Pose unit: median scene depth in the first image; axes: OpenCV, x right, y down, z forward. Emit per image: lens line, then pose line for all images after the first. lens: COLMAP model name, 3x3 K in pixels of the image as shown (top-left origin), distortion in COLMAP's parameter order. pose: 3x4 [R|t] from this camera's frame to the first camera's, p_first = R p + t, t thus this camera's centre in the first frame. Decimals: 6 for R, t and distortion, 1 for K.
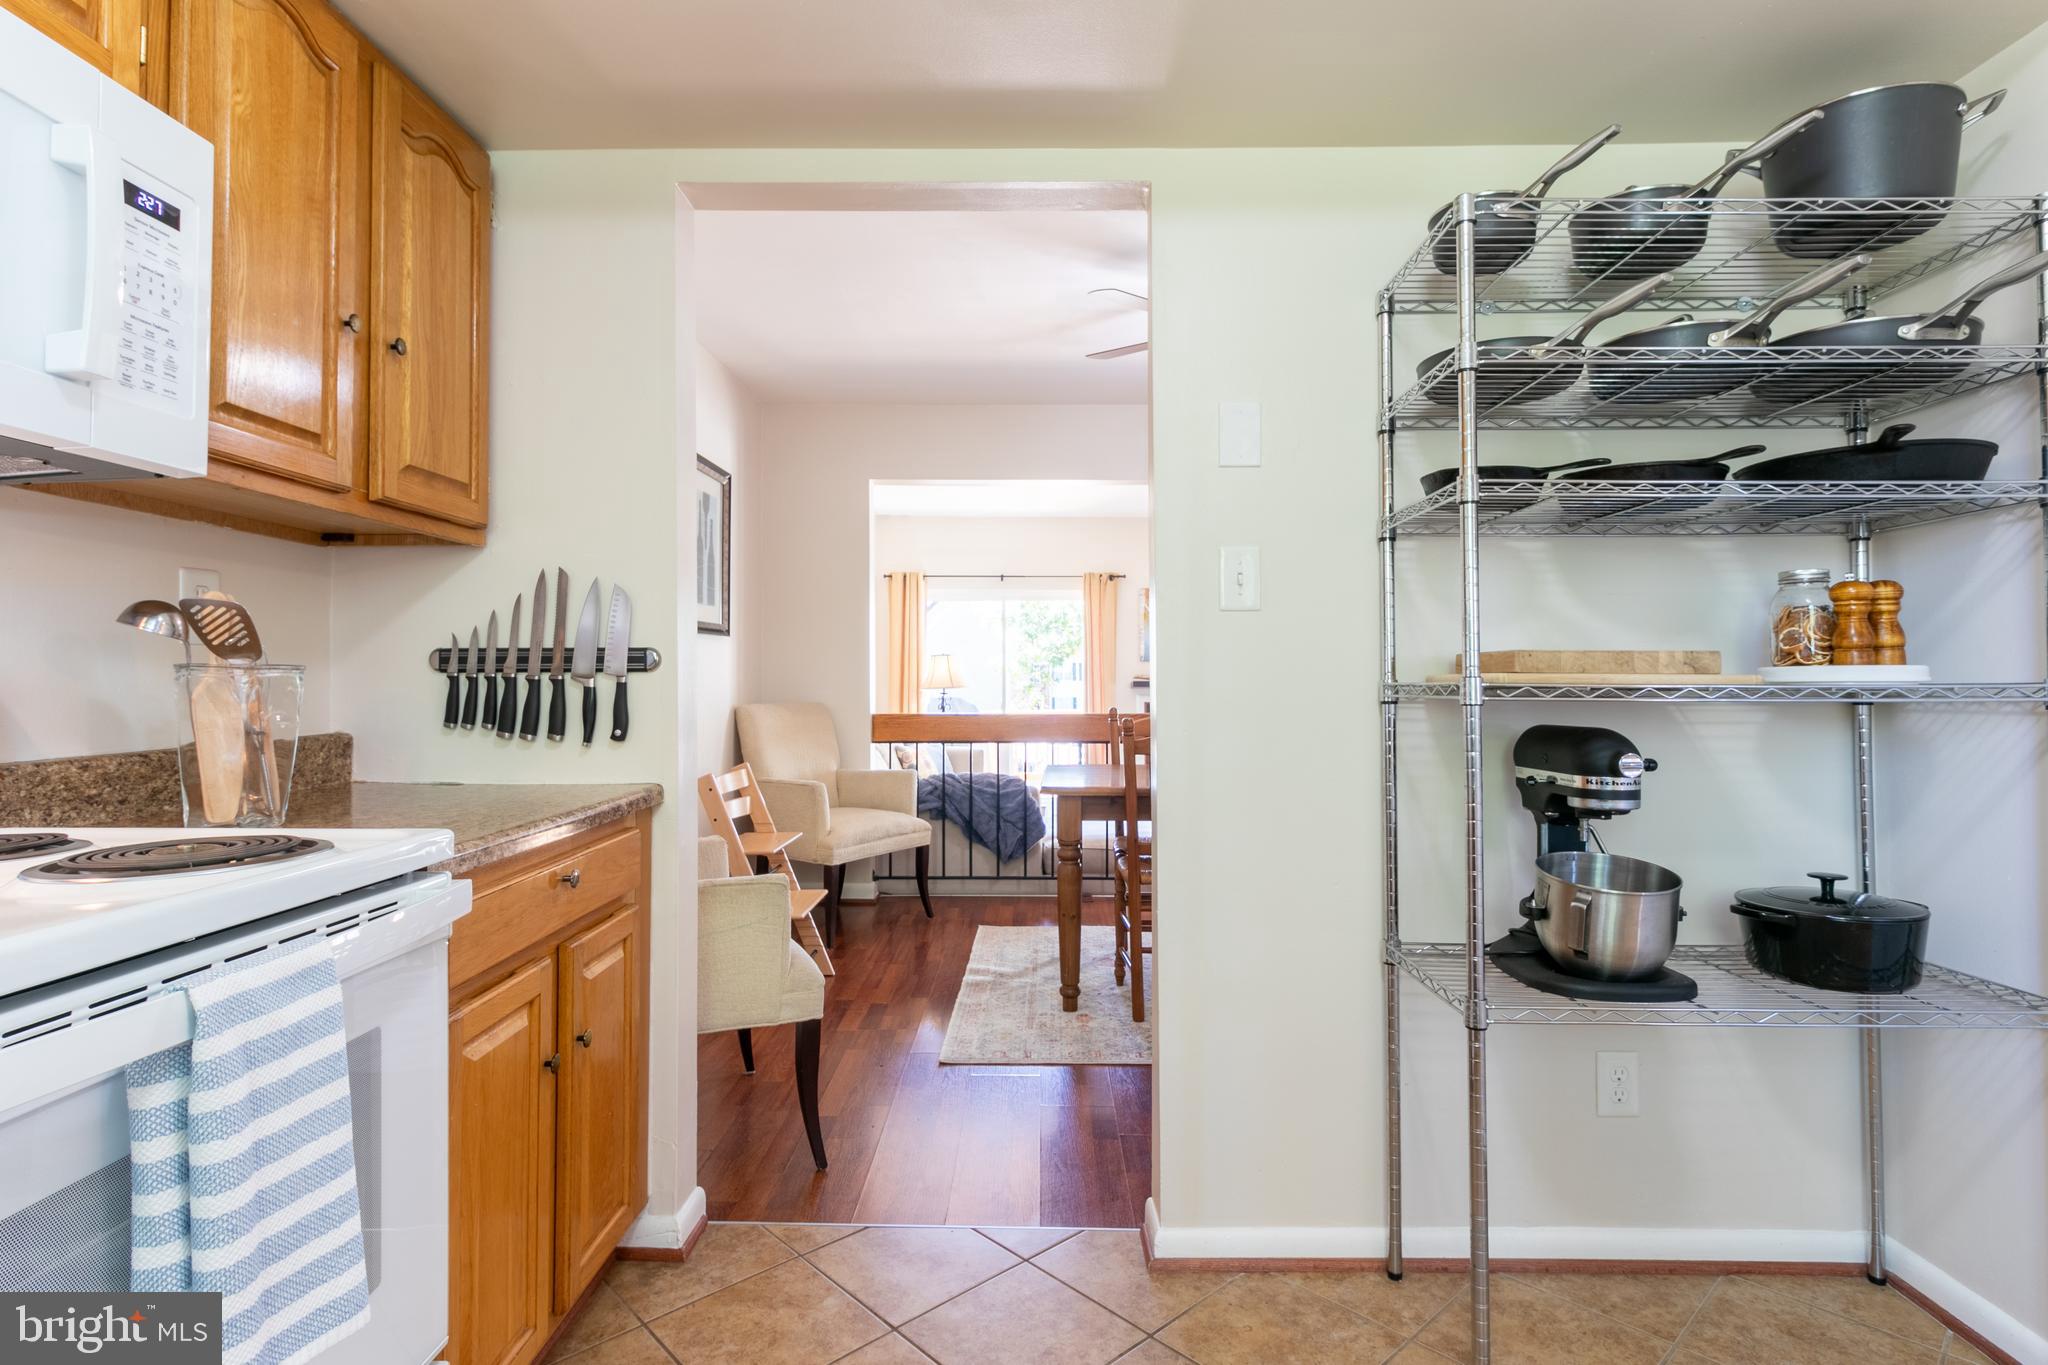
lens RADIAL K [[1043.3, 0, 1027.2], [0, 1043.3, 655.2], [0, 0, 1]] dist [0.001523, 0.000238]
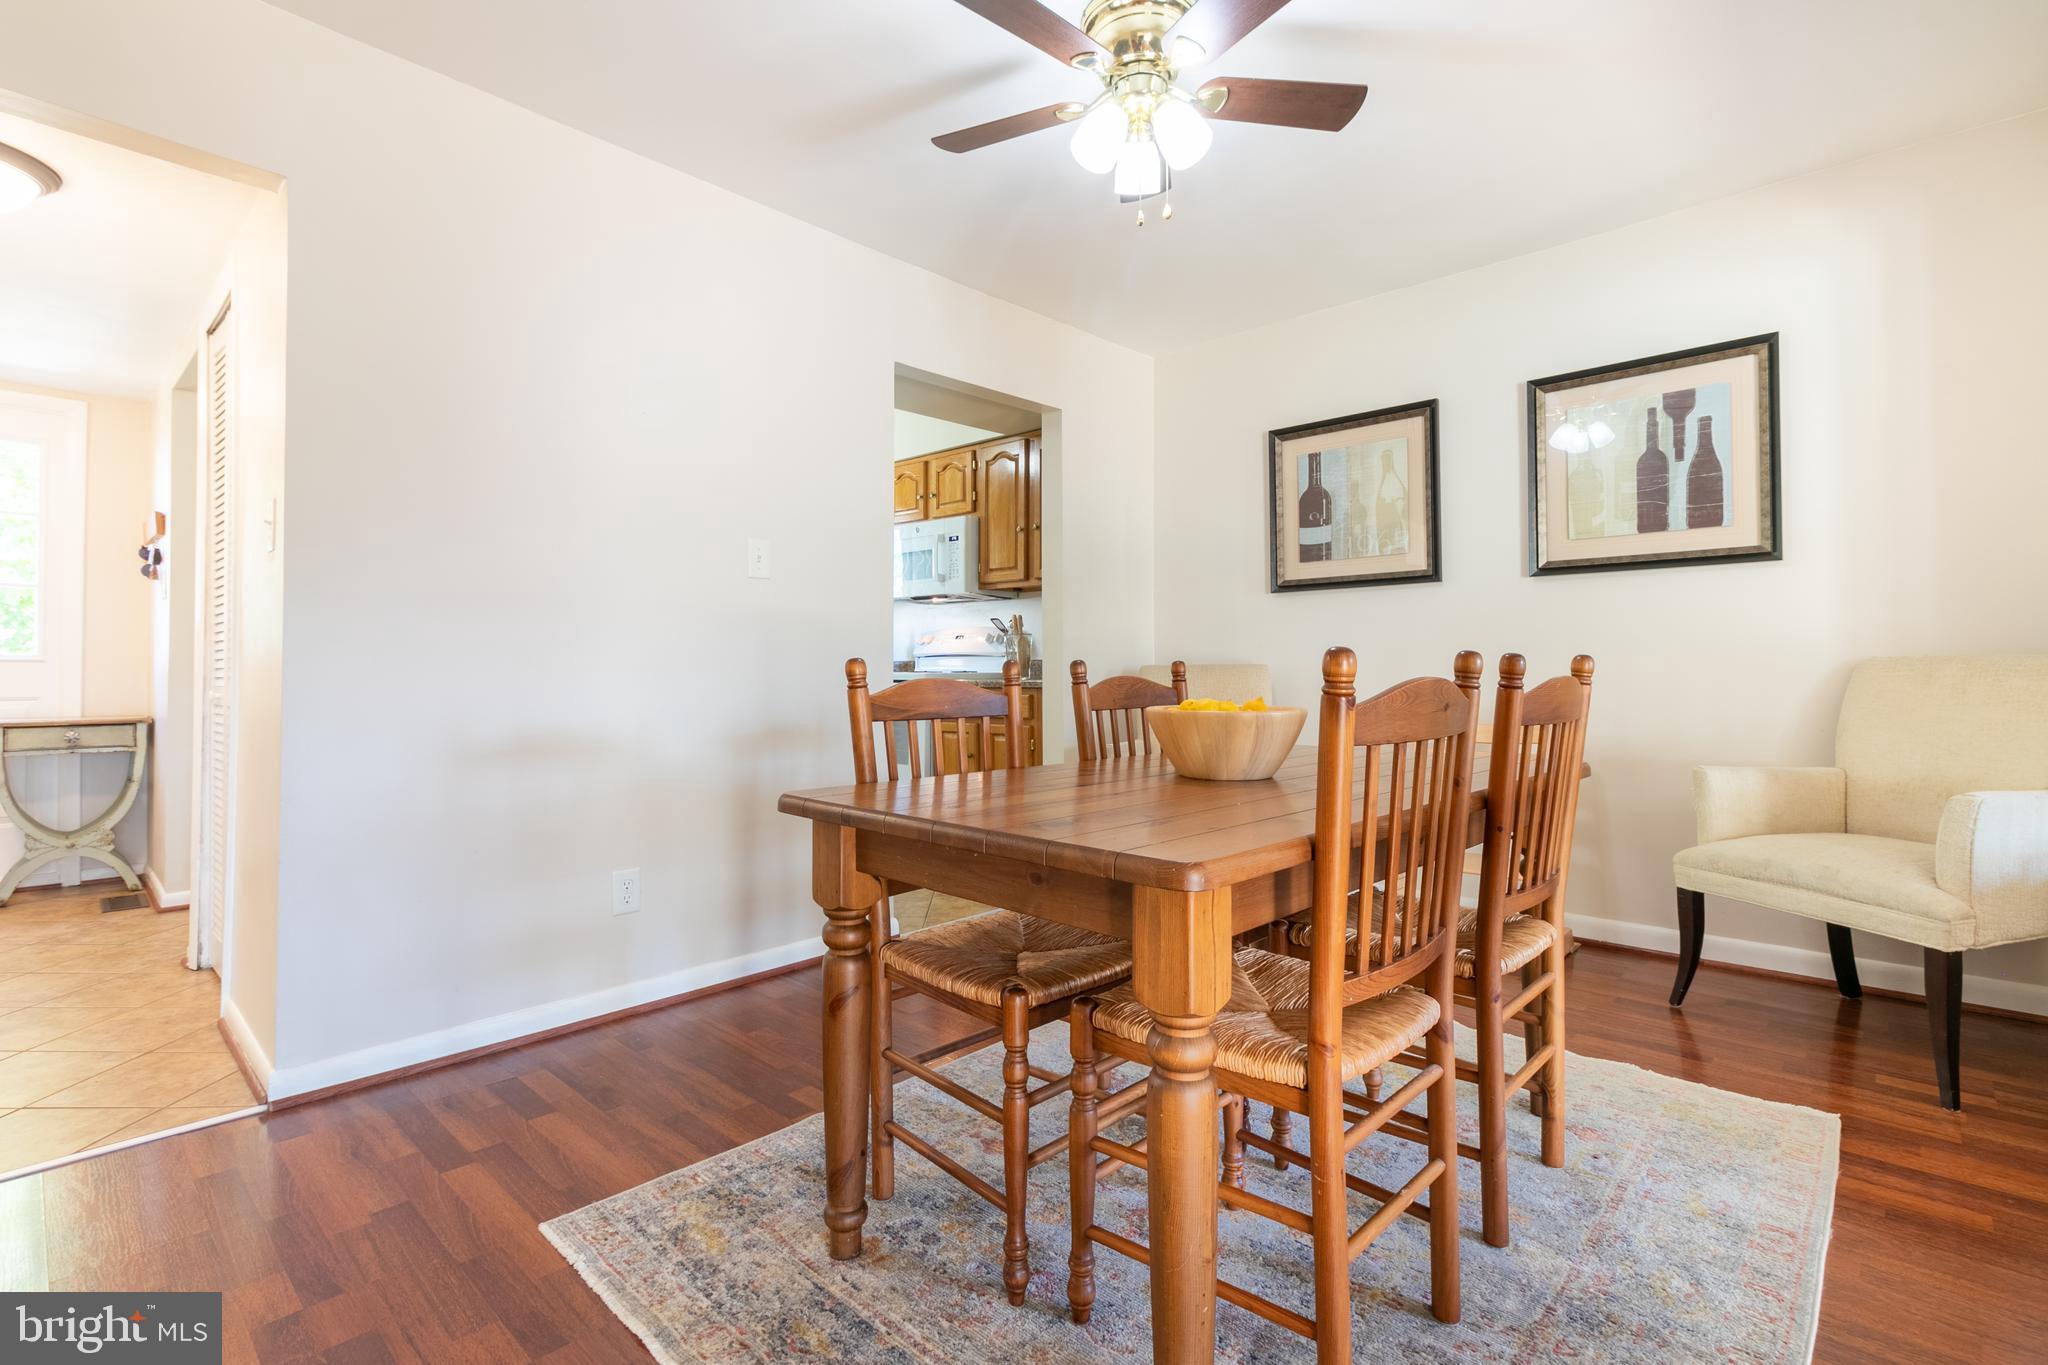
lens RADIAL K [[949.4, 0, 1015.2], [0, 949.4, 655.5], [0, 0, 1]] dist [0.005244, 0.000411]
pose [[-0.679179, -0.007585, -0.733934, 1.326636], [0.017341, 0.999502, -0.026377, 0.135466], [0.733768, -0.030642, -0.678709, 2.568208]]
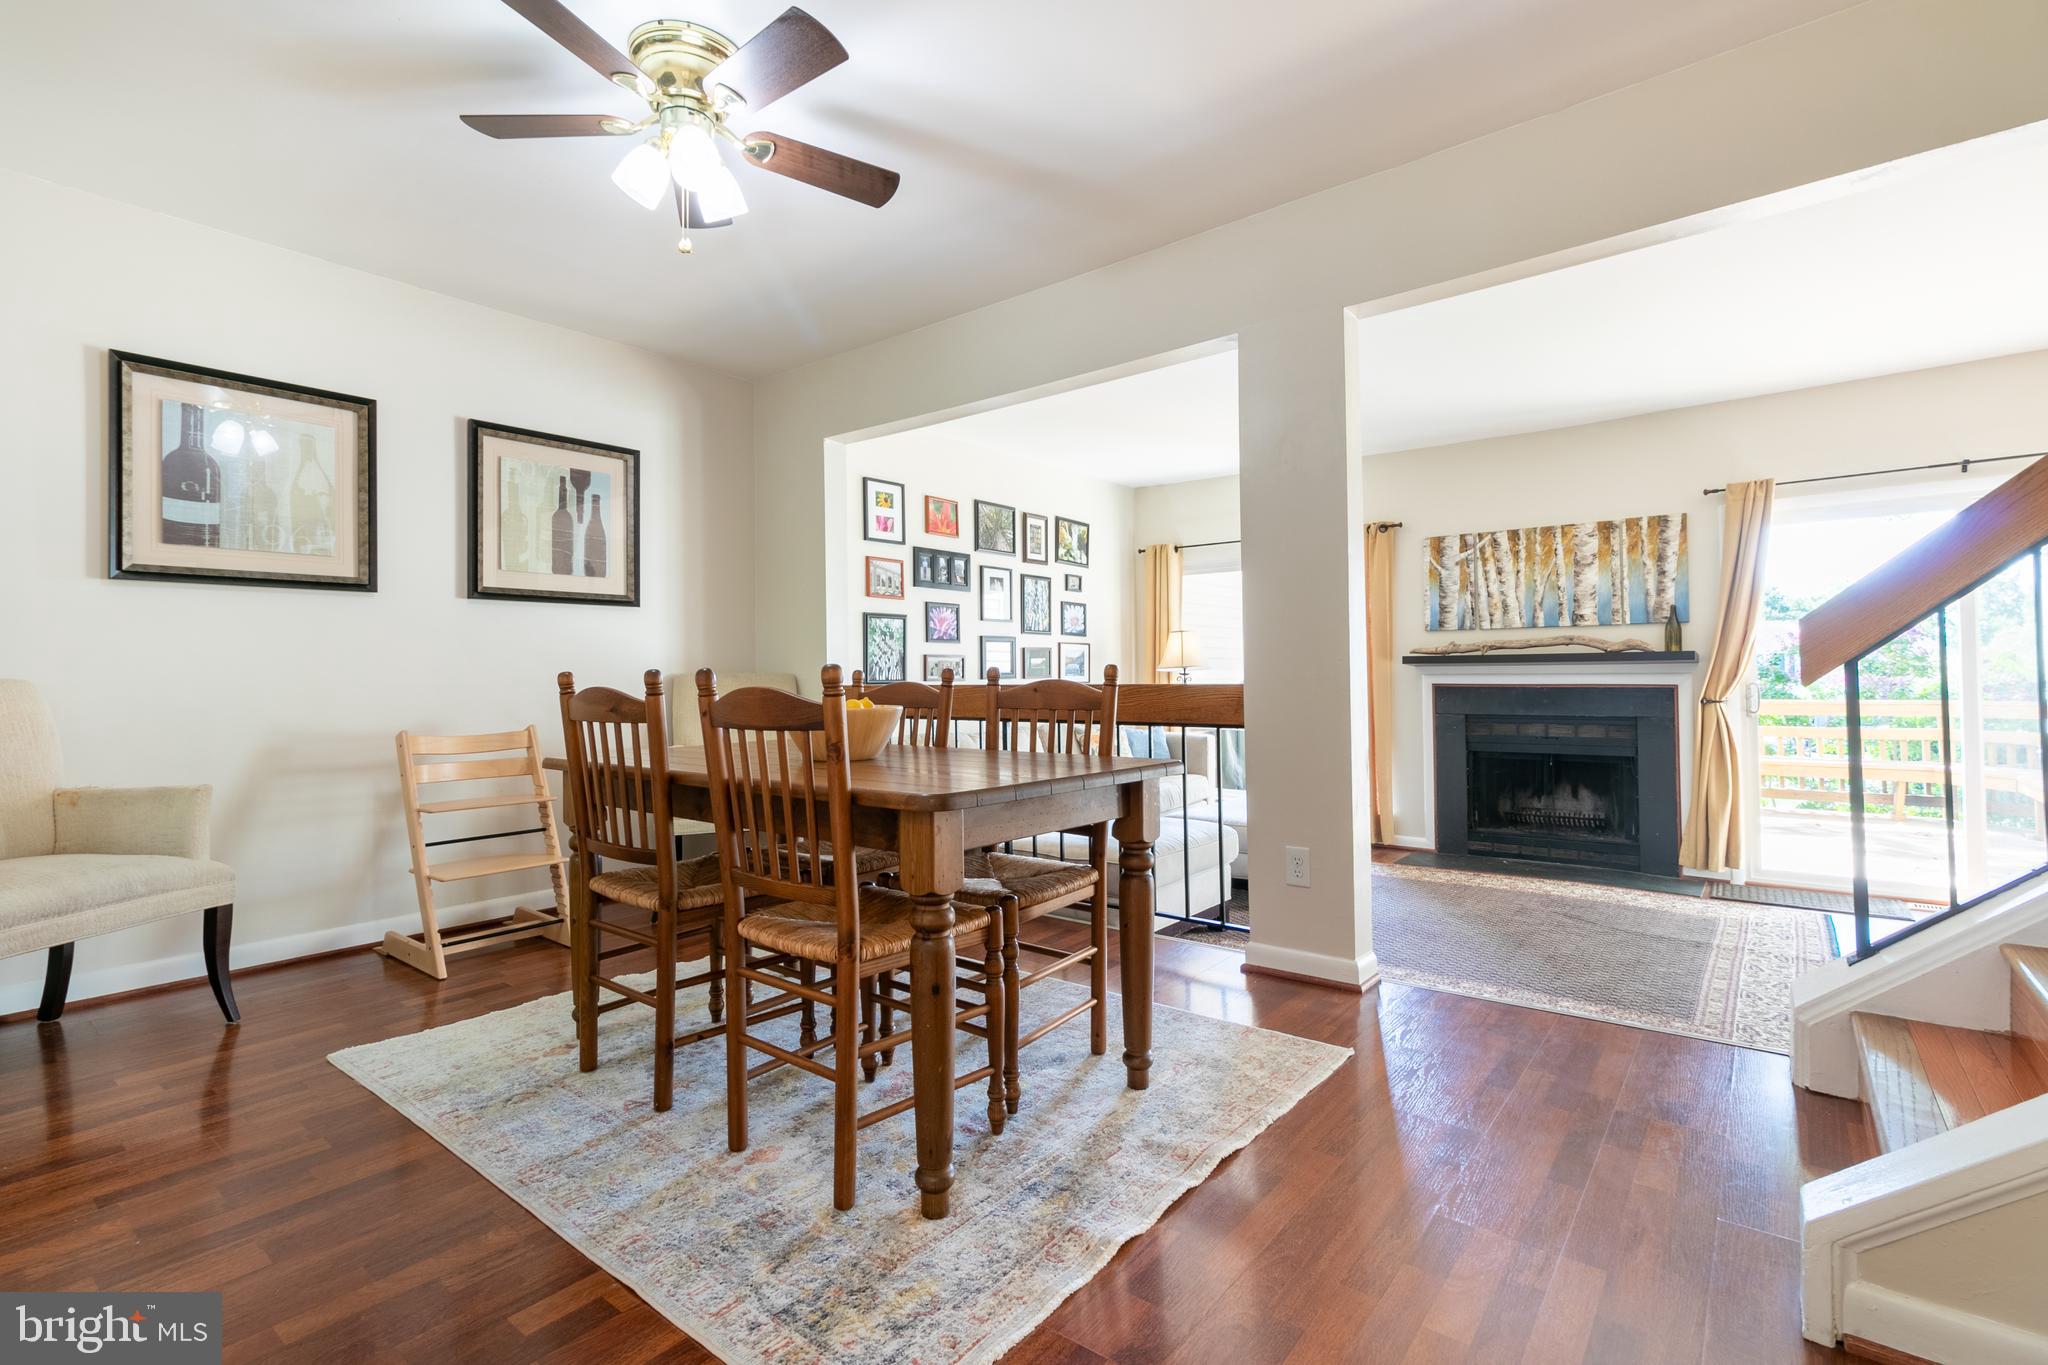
lens RADIAL K [[947.7, 0, 1021.0], [0, 947.7, 657.4], [0, 0, 1]] dist [0.005256, 0.000287]
pose [[0.789582, -0.019953, -0.613321, 1.436221], [0.020822, 0.999767, -0.005719, 0.111325], [0.613292, -0.008255, 0.789813, 1.185644]]
